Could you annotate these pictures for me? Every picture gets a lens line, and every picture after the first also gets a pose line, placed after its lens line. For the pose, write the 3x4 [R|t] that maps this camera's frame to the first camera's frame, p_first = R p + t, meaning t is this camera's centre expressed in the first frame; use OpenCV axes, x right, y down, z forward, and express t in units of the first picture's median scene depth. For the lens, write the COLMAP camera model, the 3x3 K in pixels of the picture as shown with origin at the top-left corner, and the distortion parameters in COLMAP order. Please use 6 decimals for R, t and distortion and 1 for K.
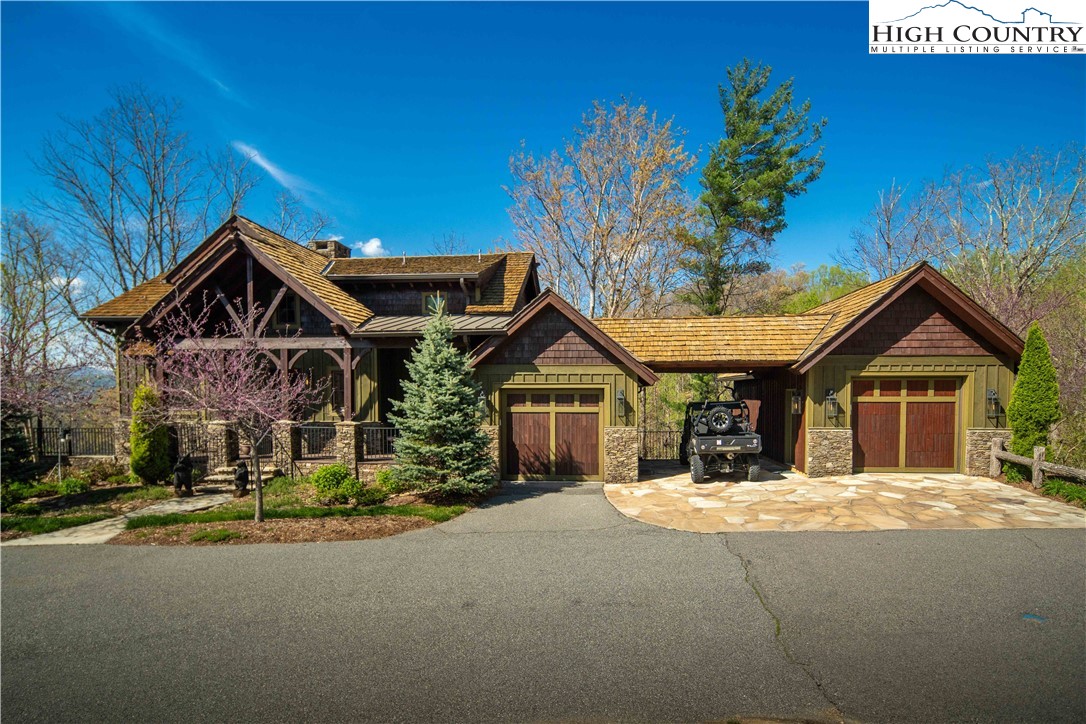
lens RADIAL K [[527.8, 0, 544.5], [0, 527.8, 362.7], [0, 0, 1]] dist [0.000847, -0.000131]
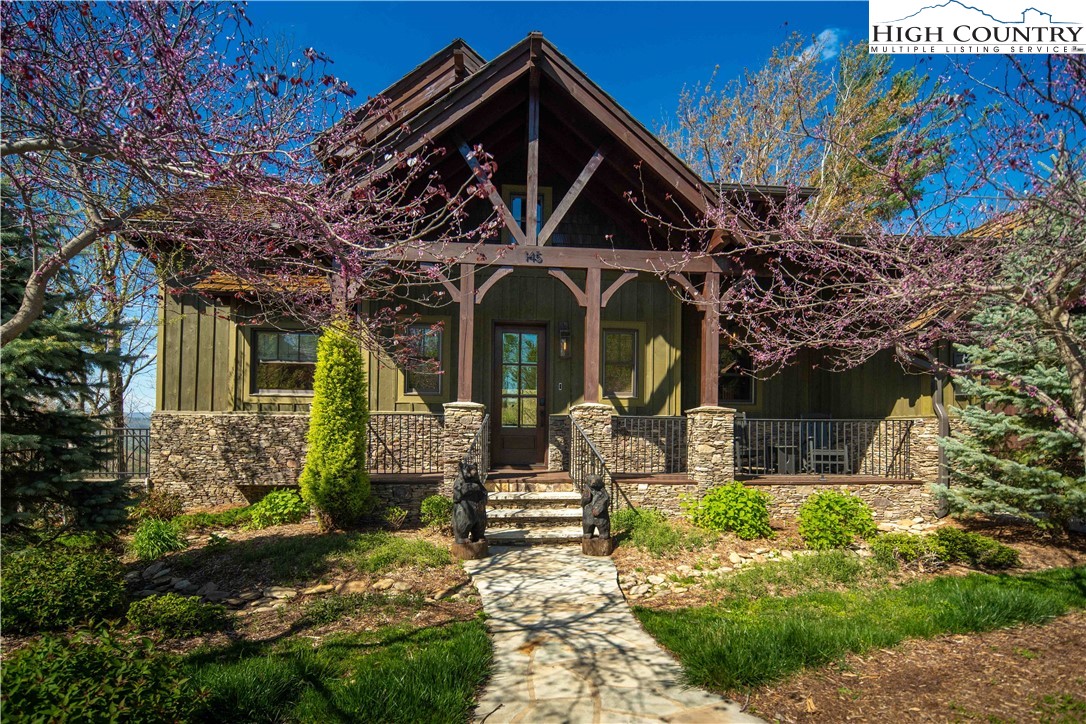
lens RADIAL K [[527.8, 0, 528.9], [0, 527.8, 392.0], [0, 0, 1]] dist [0.000847, -0.000131]
pose [[0.988921, 0.022275, 0.146763, -0.633125], [-0.019990, 0.999655, -0.017028, 0.108646], [-0.147092, 0.013906, 0.989025, 0.488234]]
